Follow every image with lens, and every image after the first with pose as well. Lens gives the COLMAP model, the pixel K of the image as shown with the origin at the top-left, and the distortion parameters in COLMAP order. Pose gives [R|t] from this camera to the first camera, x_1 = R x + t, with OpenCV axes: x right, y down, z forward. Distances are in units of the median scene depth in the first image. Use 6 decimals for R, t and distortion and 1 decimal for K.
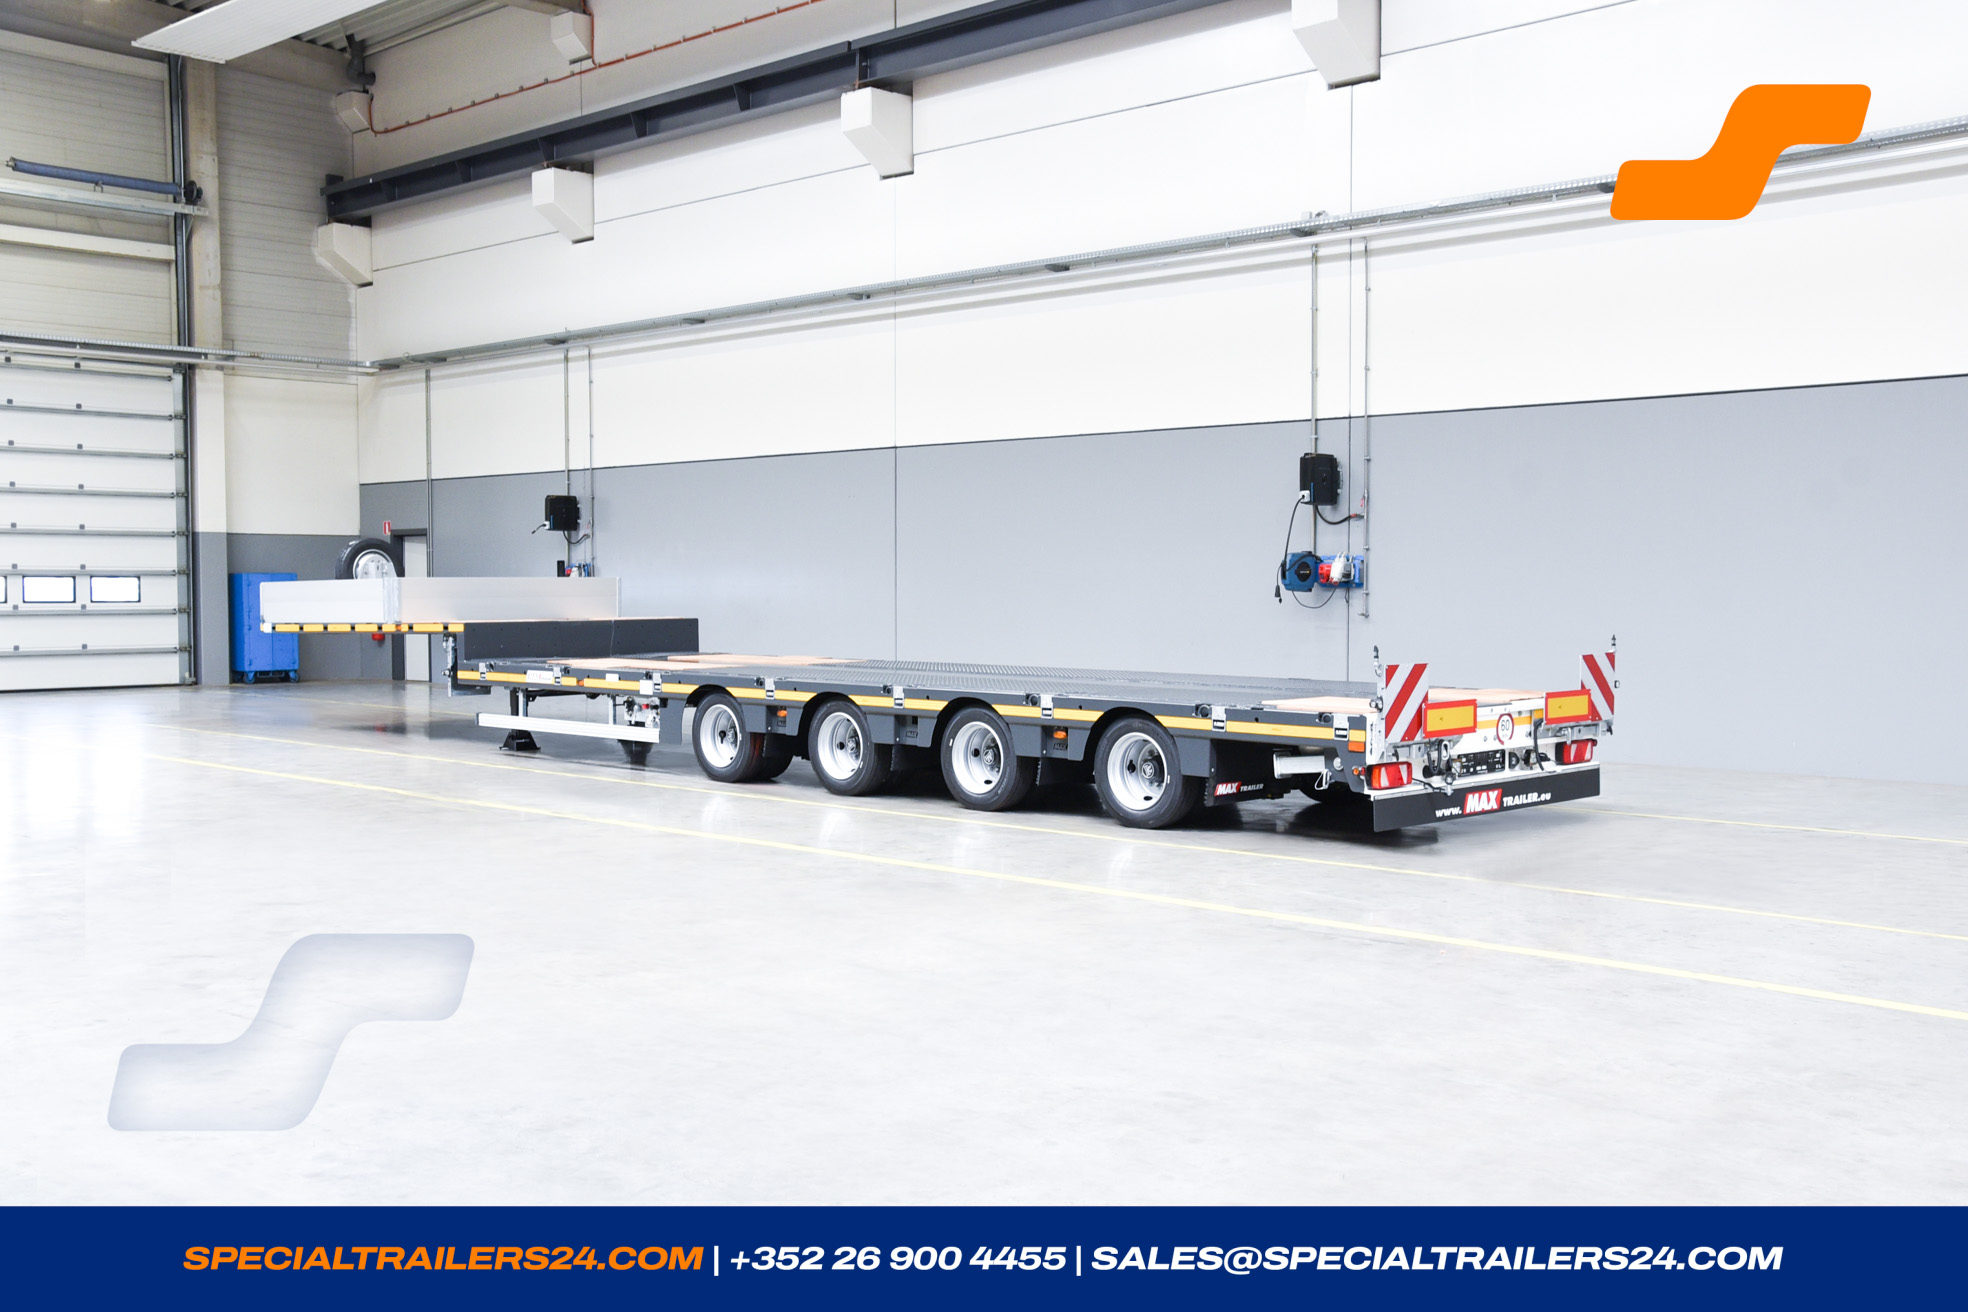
lens RADIAL K [[2026.9, 0, 985.8], [0, 2026.9, 651.6], [0, 0, 1]] dist [0.056579, 0.000000]
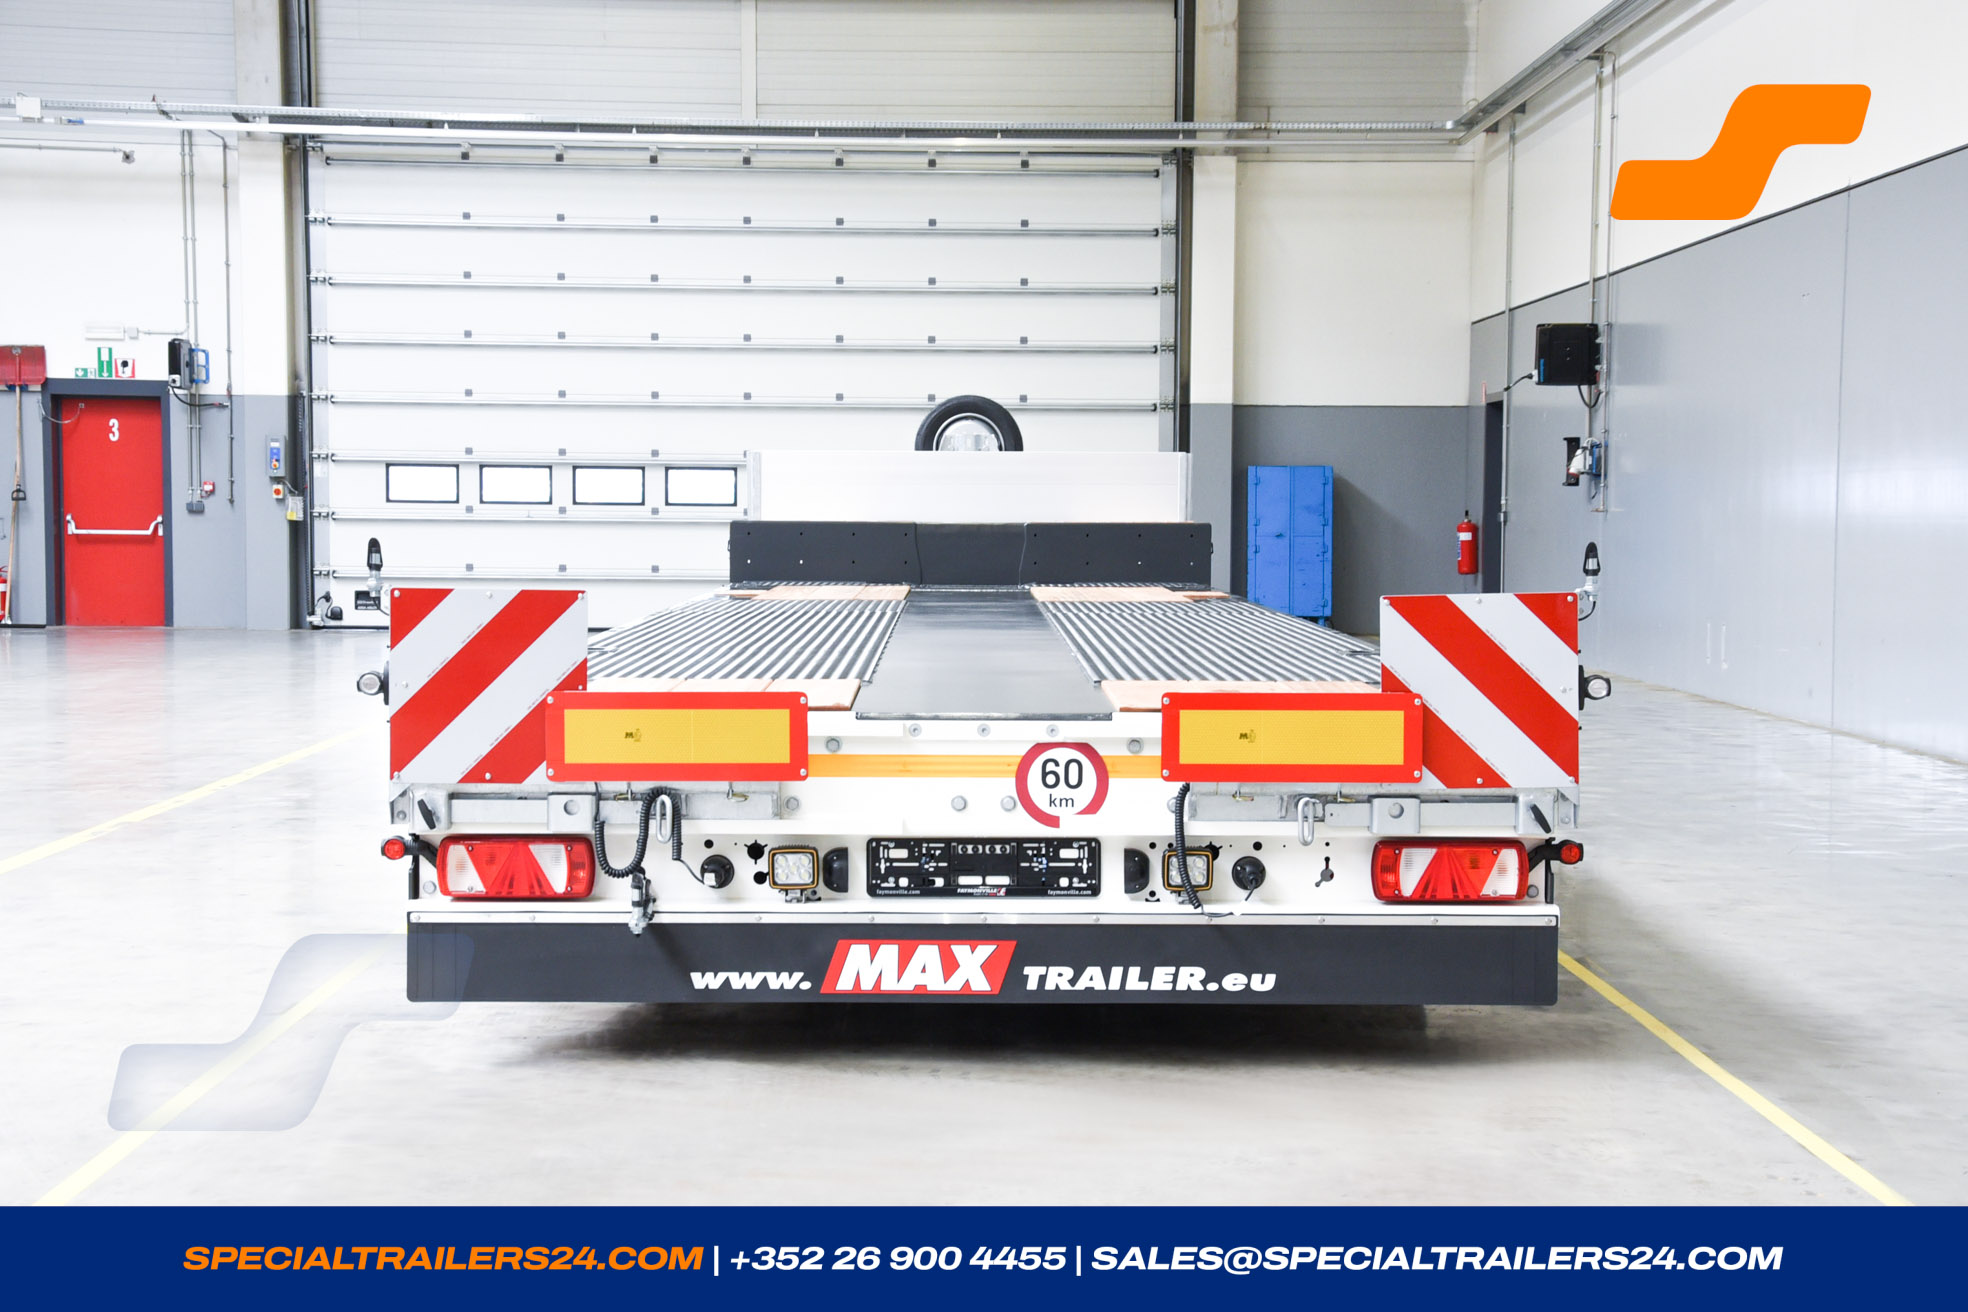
lens RADIAL K [[3109.2, 0, 983.1], [0, 3109.2, 657.5], [0, 0, 1]] dist [-0.006368, 0.000000]
pose [[0.674108, 0.036454, -0.737733, 0.363735], [-0.028767, 0.999319, 0.023094, 0.001327], [0.738073, 0.005654, 0.674697, 0.333060]]
